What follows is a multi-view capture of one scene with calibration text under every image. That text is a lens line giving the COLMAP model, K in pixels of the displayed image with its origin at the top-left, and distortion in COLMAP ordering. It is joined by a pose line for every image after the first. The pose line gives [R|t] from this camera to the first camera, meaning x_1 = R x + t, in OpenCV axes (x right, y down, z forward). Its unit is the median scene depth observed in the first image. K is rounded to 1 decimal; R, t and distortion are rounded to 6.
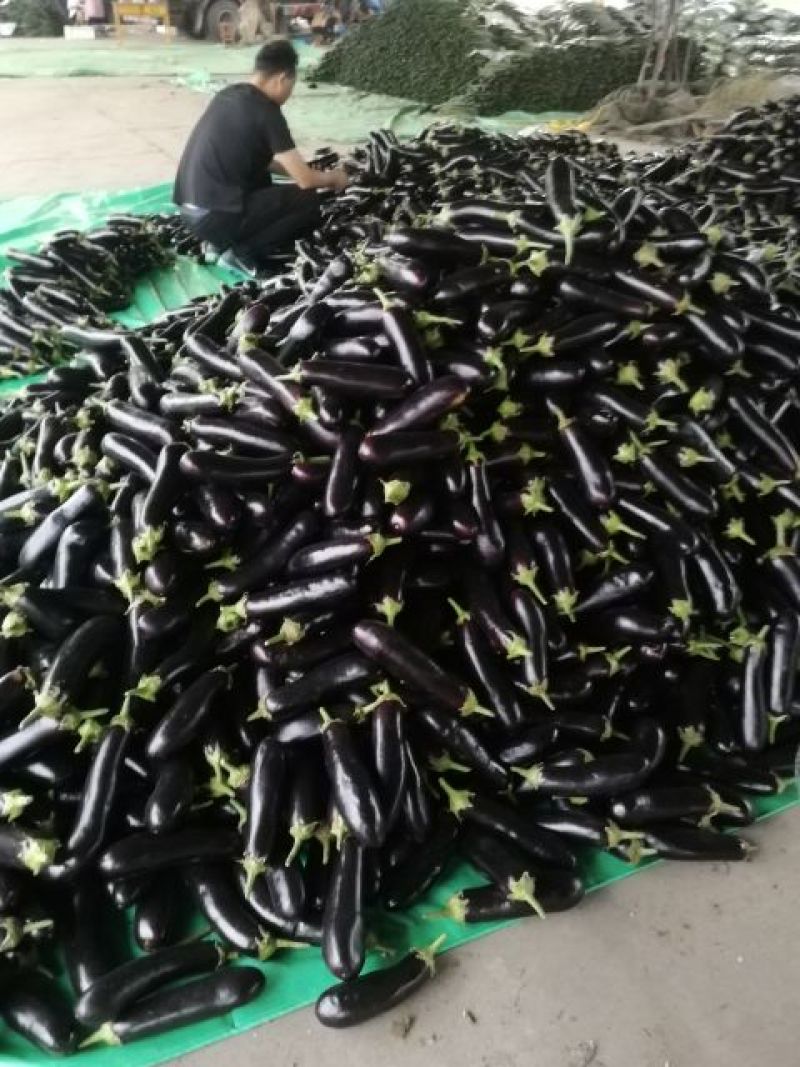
lens RADIAL K [[856.4, 0, 381.9], [0, 856.4, 559.0], [0, 0, 1]] dist [0.046690, -0.046794]
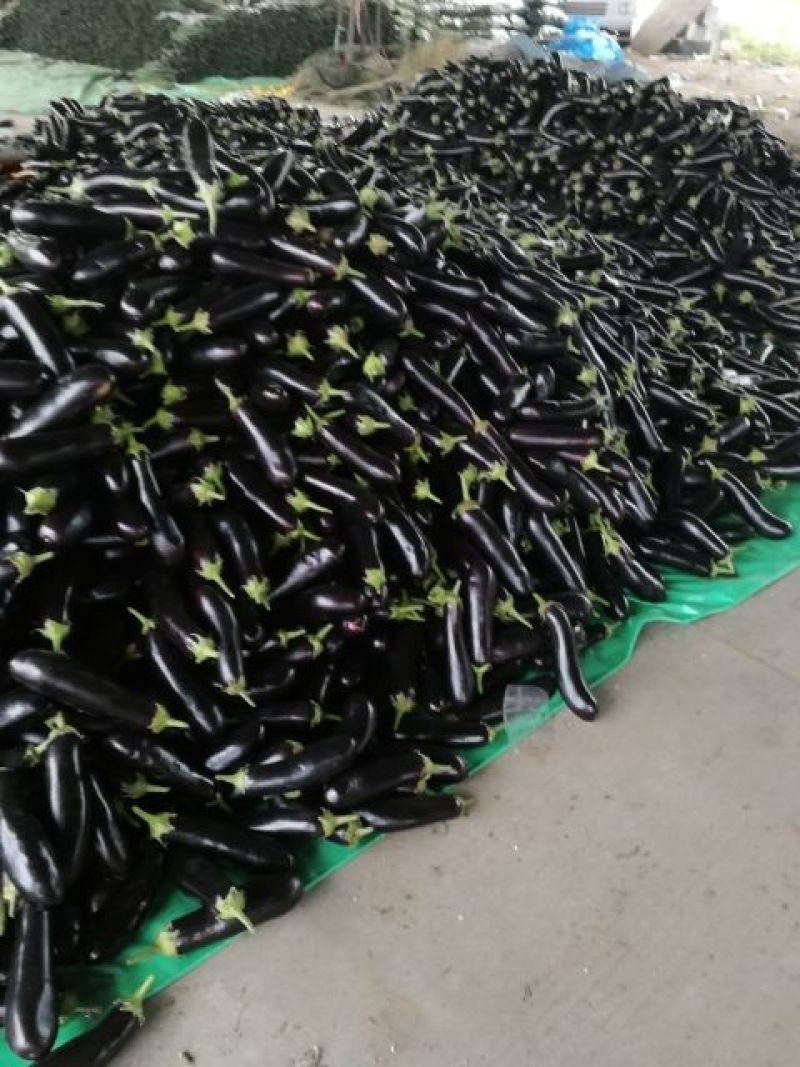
lens RADIAL K [[856.4, 0, 381.9], [0, 856.4, 559.0], [0, 0, 1]] dist [0.046690, -0.046794]
pose [[0.959875, -0.150015, 0.236930, 0.119899], [0.143173, 0.988631, 0.045930, -0.008269], [-0.241127, -0.010166, 0.970440, 0.040218]]
